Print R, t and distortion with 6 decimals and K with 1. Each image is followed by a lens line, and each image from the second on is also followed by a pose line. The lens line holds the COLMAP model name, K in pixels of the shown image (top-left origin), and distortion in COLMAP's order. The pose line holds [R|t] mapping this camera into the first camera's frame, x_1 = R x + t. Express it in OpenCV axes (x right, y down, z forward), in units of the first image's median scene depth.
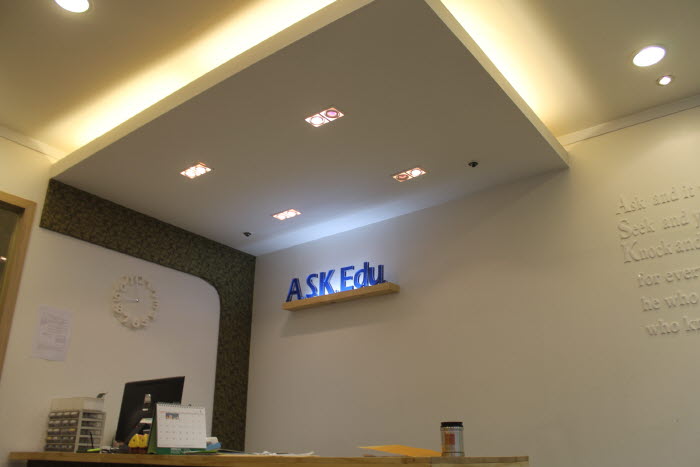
lens RADIAL K [[582.9, 0, 348.0], [0, 582.9, 243.3], [0, 0, 1]] dist [-0.174583, 0.143899]
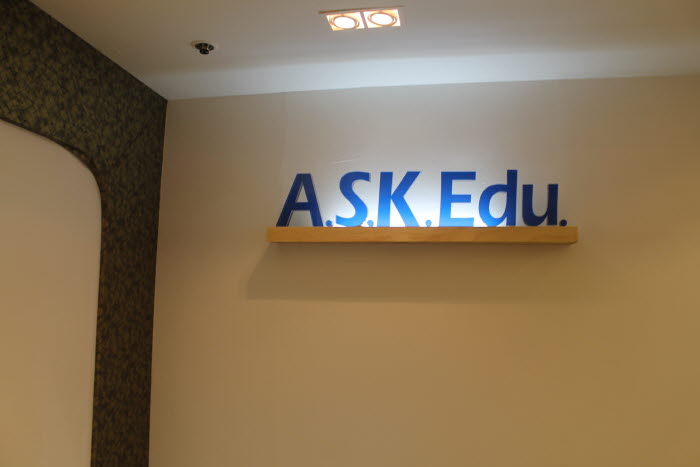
lens RADIAL K [[582.9, 0, 348.0], [0, 582.9, 243.3], [0, 0, 1]] dist [-0.174583, 0.143899]
pose [[0.891150, 0.054814, 0.450385, -0.252916], [-0.170164, 0.960593, 0.219785, 0.010223], [-0.420590, -0.272500, 0.865360, 0.602212]]
